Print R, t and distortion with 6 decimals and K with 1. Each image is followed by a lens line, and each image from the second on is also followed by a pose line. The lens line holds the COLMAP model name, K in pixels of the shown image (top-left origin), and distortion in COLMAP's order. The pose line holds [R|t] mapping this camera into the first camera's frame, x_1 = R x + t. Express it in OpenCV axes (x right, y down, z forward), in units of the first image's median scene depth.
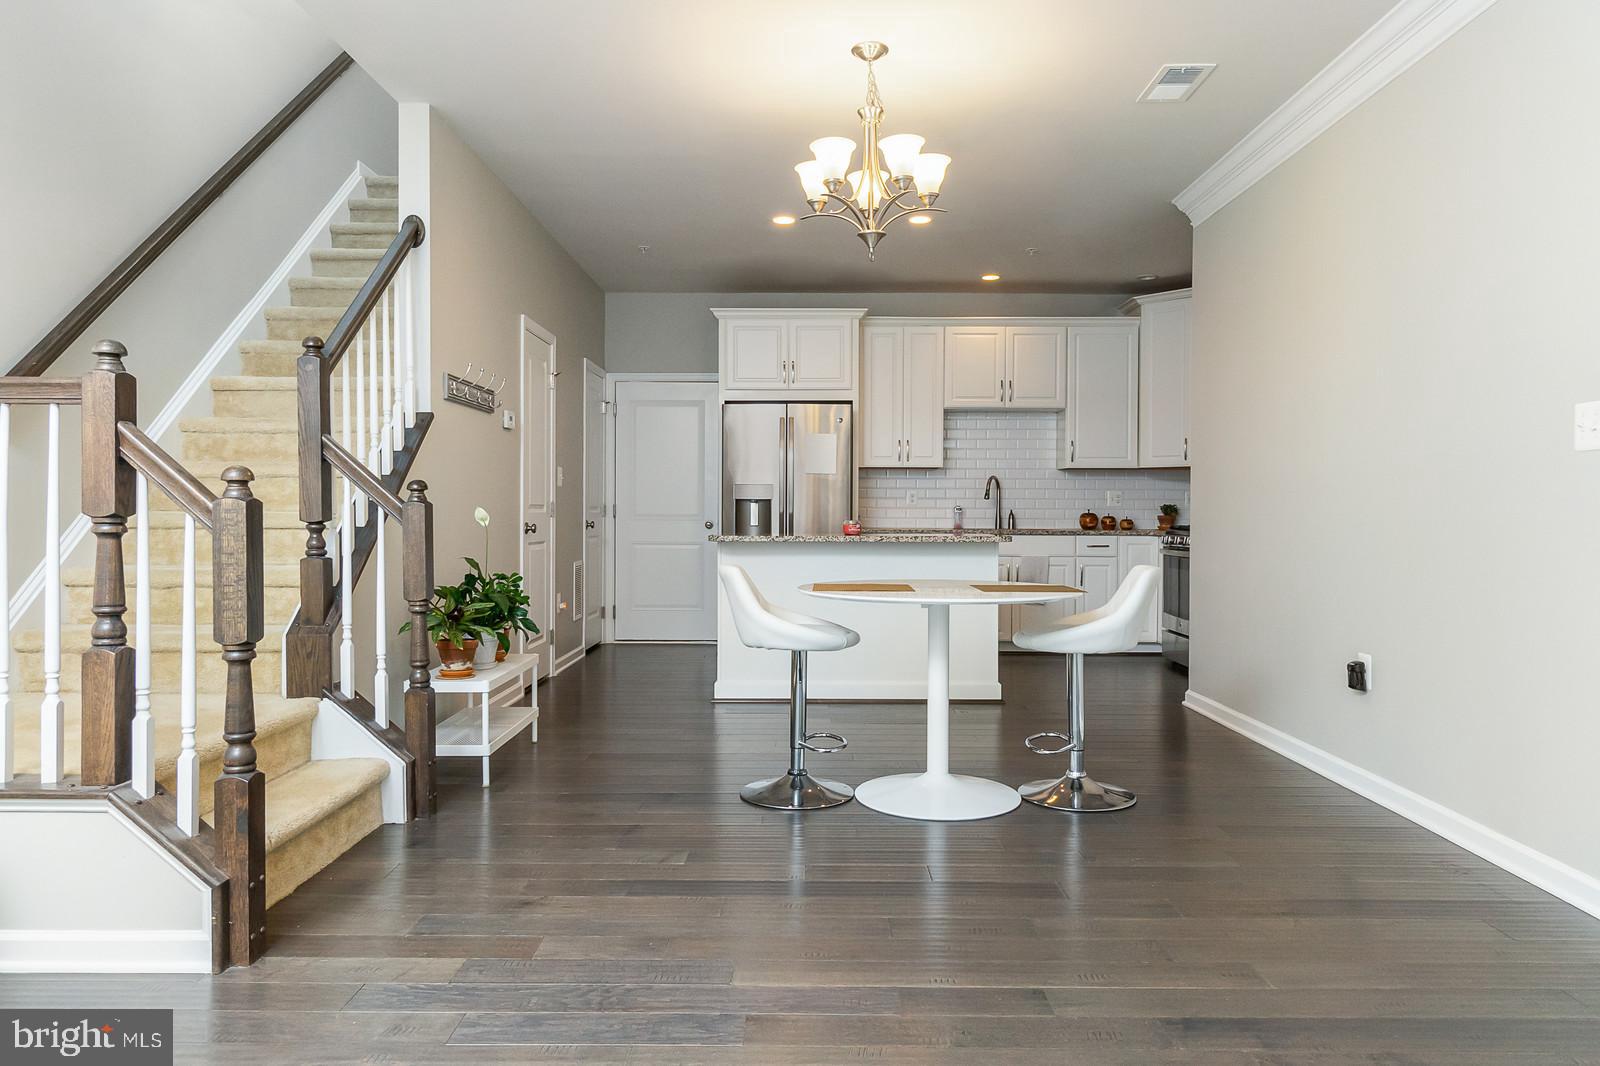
lens RADIAL K [[1028.8, 0, 799.8], [0, 1028.8, 528.4], [0, 0, 1]] dist [0.000552, 0.003854]
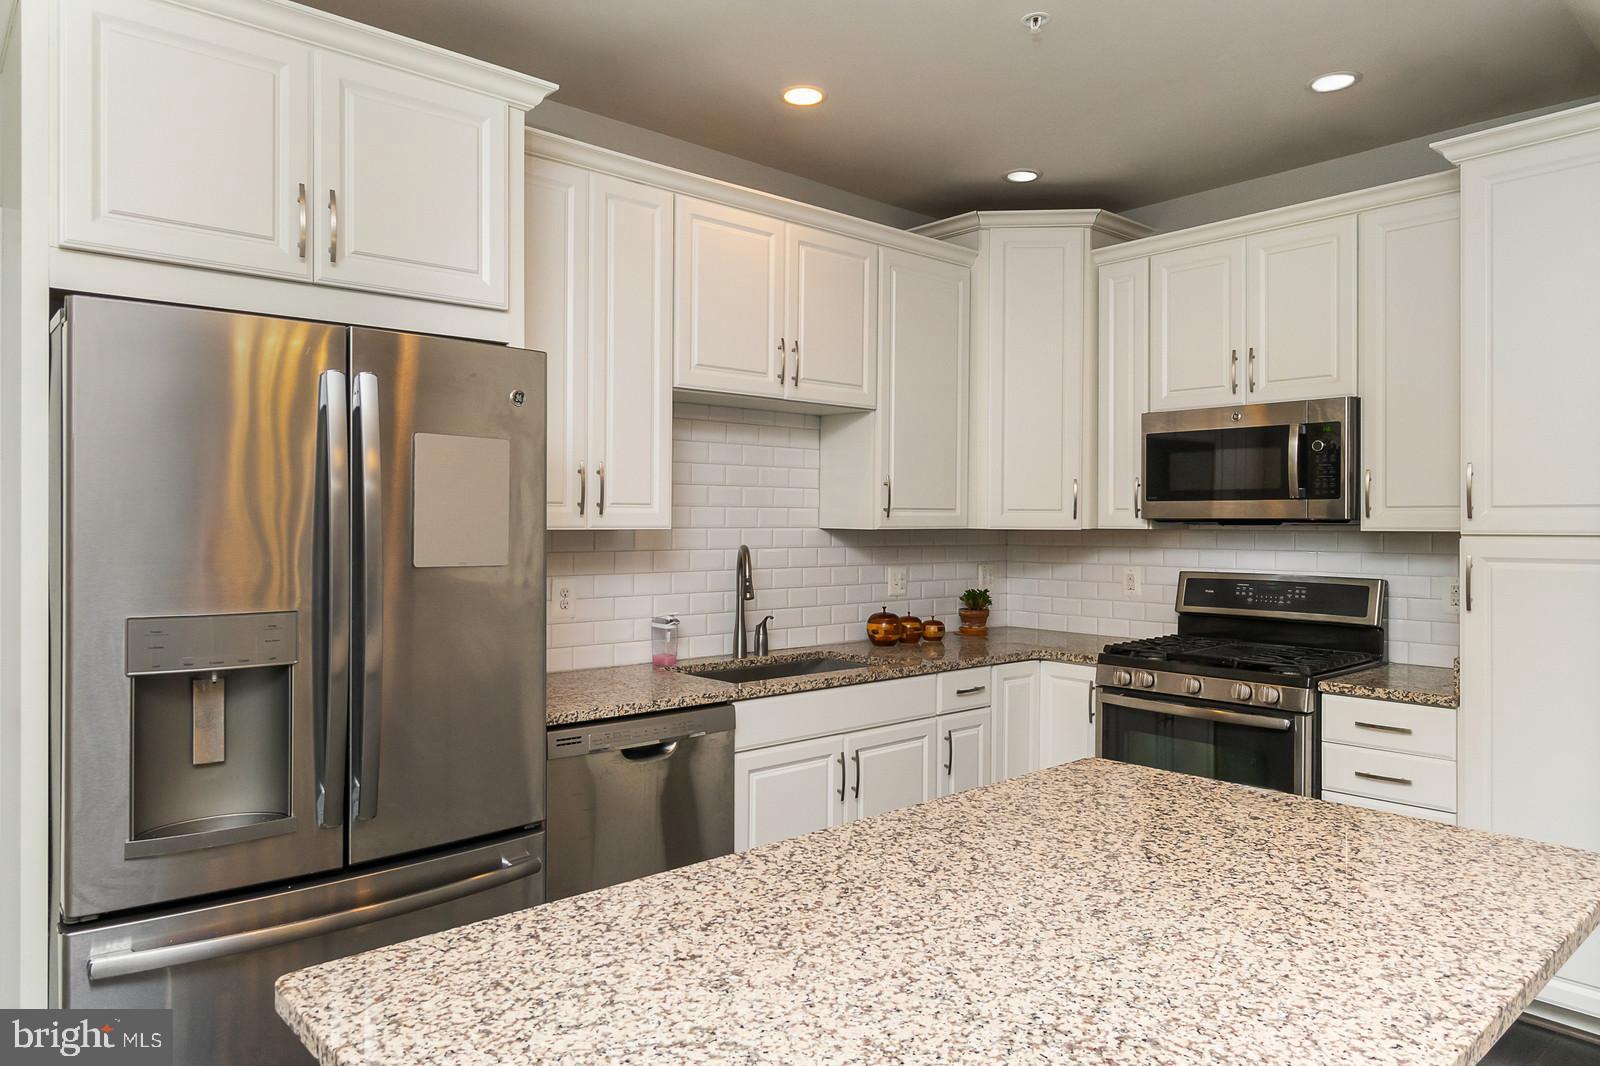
lens RADIAL K [[1028.8, 0, 795.7], [0, 1028.8, 530.8], [0, 0, 1]] dist [0.000552, 0.003854]
pose [[0.758716, -0.006251, 0.651391, -0.095508], [0.014132, 0.999877, -0.006865, -0.055258], [-0.651268, 0.014414, 0.758711, 0.649192]]
